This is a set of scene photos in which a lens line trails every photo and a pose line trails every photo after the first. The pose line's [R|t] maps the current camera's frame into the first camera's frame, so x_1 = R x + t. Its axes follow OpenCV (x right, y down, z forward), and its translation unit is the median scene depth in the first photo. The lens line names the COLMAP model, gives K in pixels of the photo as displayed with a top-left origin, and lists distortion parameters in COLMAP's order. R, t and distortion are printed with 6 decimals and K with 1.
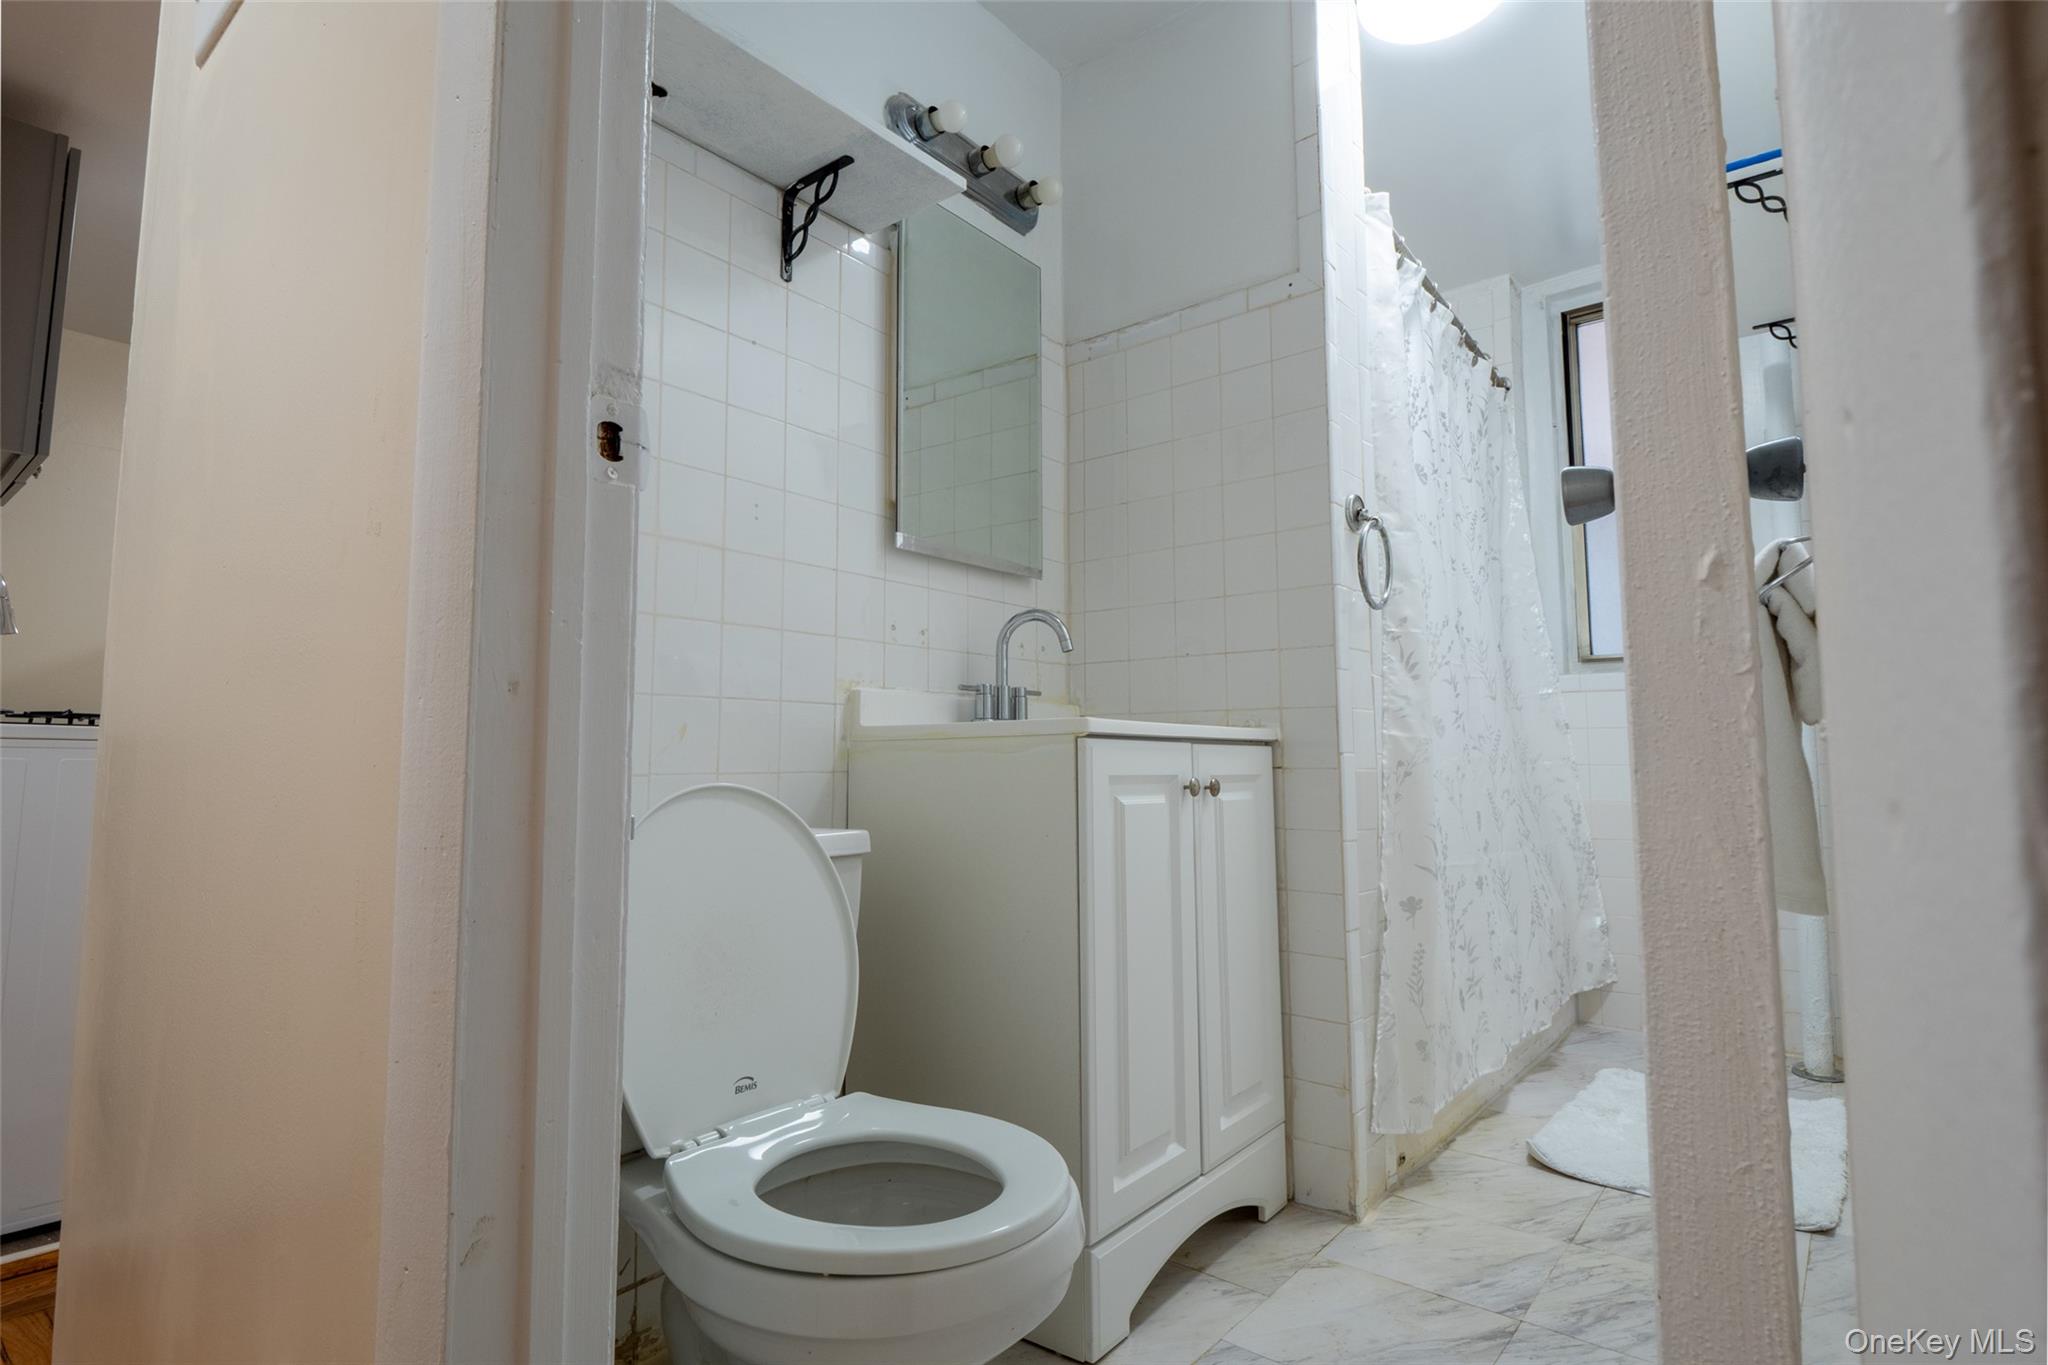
lens RADIAL K [[1022.2, 0, 1024.0], [0, 1022.2, 682.5], [0, 0, 1]] dist [-0.009765, -0.000761]
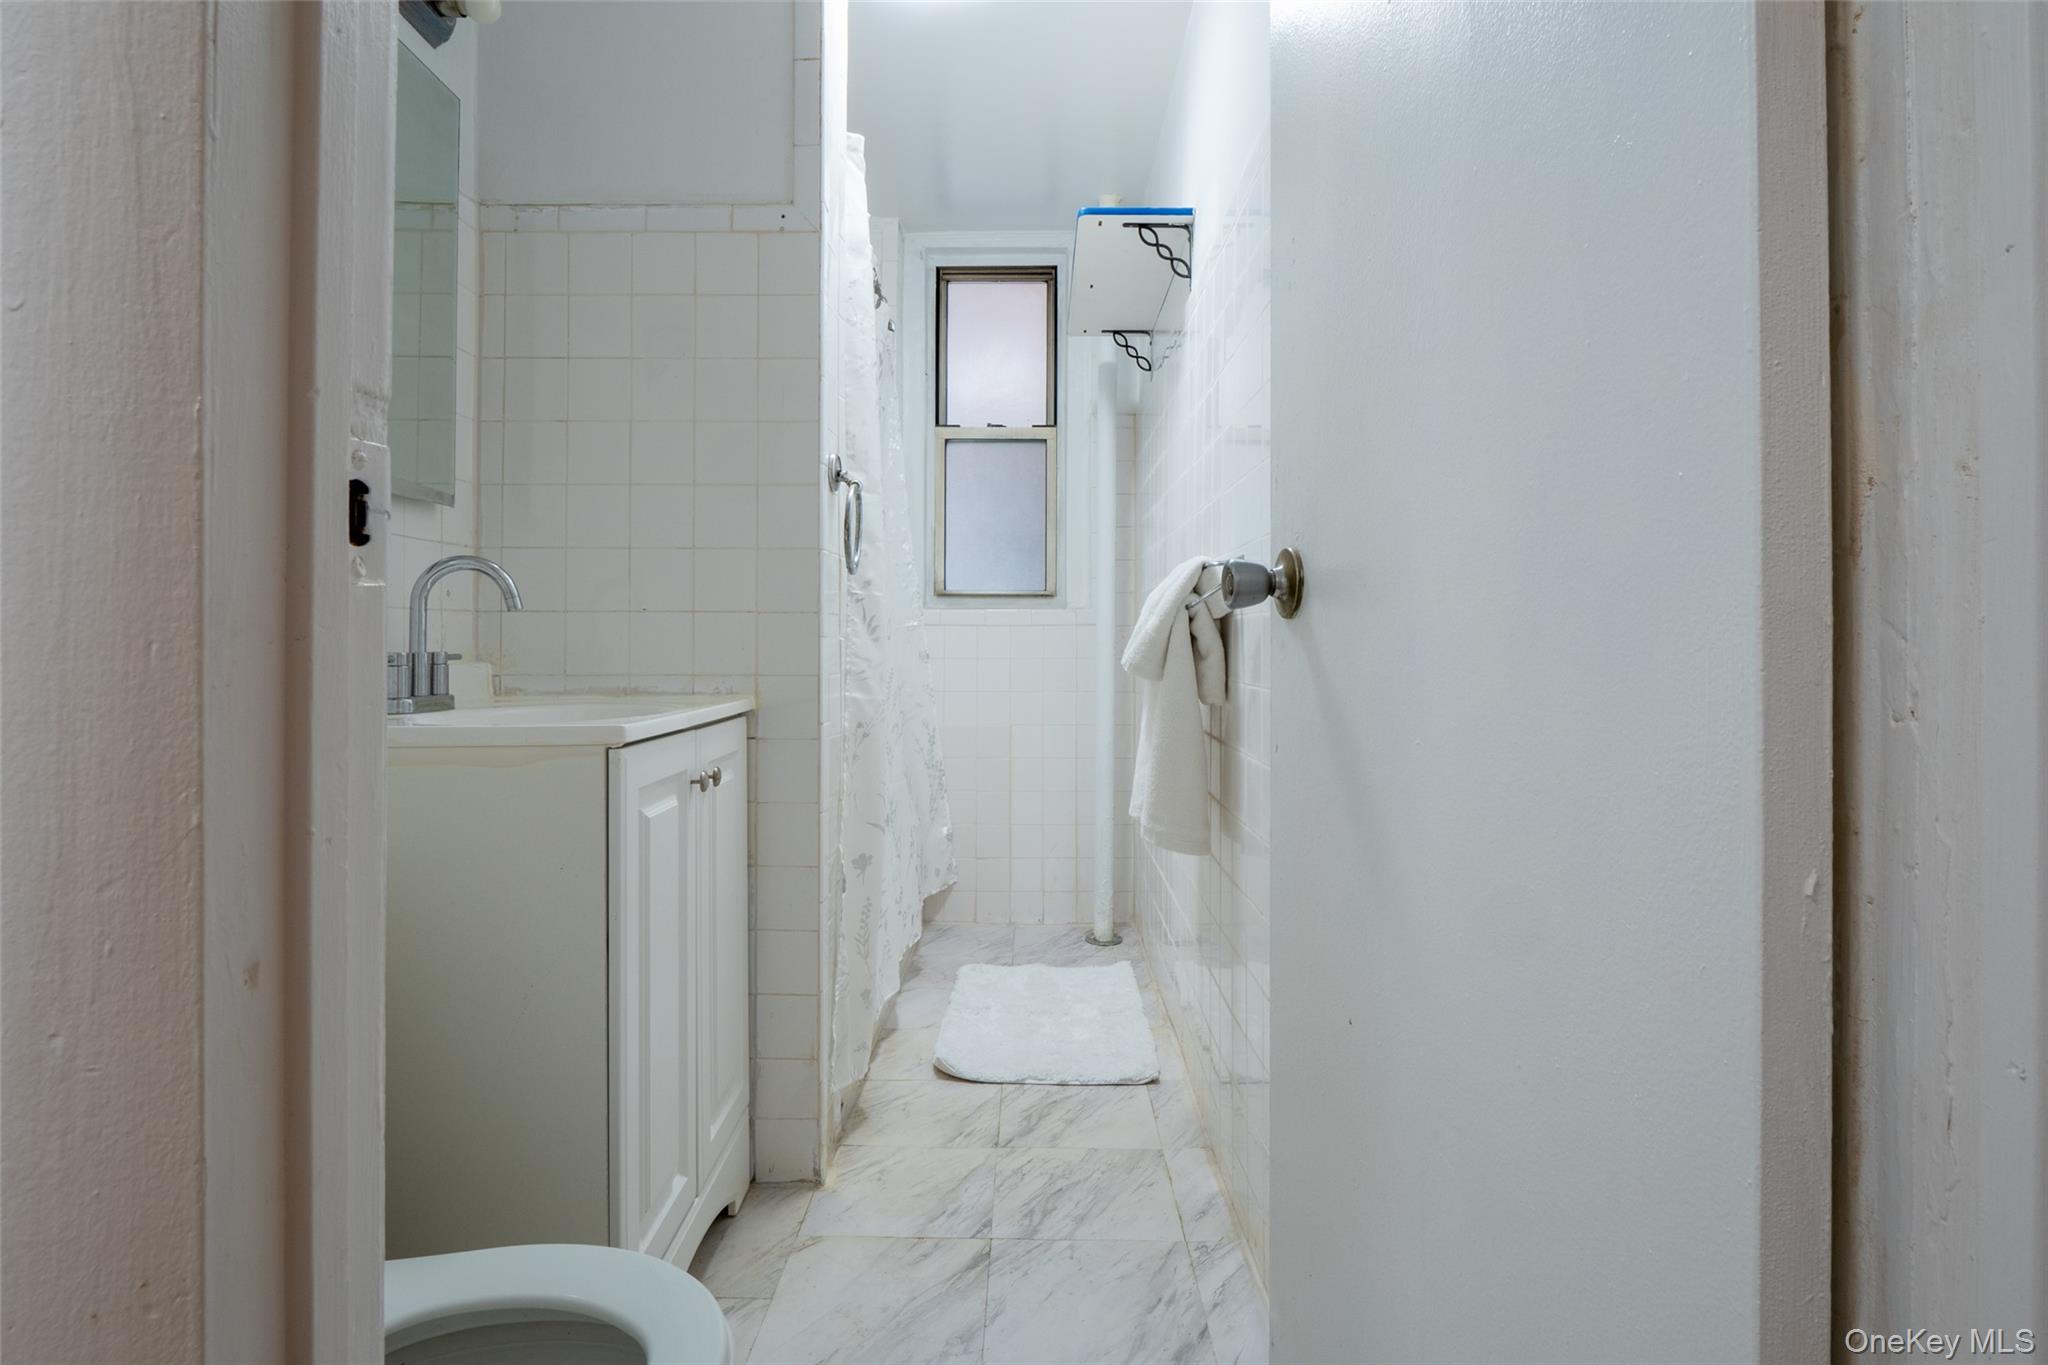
lens RADIAL K [[1063.8, 0, 1022.1], [0, 1063.8, 636.9], [0, 0, 1]] dist [0.003061, -0.024211]
pose [[0.779396, 0.006388, 0.626499, -0.173595], [-0.051913, 0.997168, 0.054415, -0.076891], [-0.624377, -0.074934, 0.777521, 0.093457]]
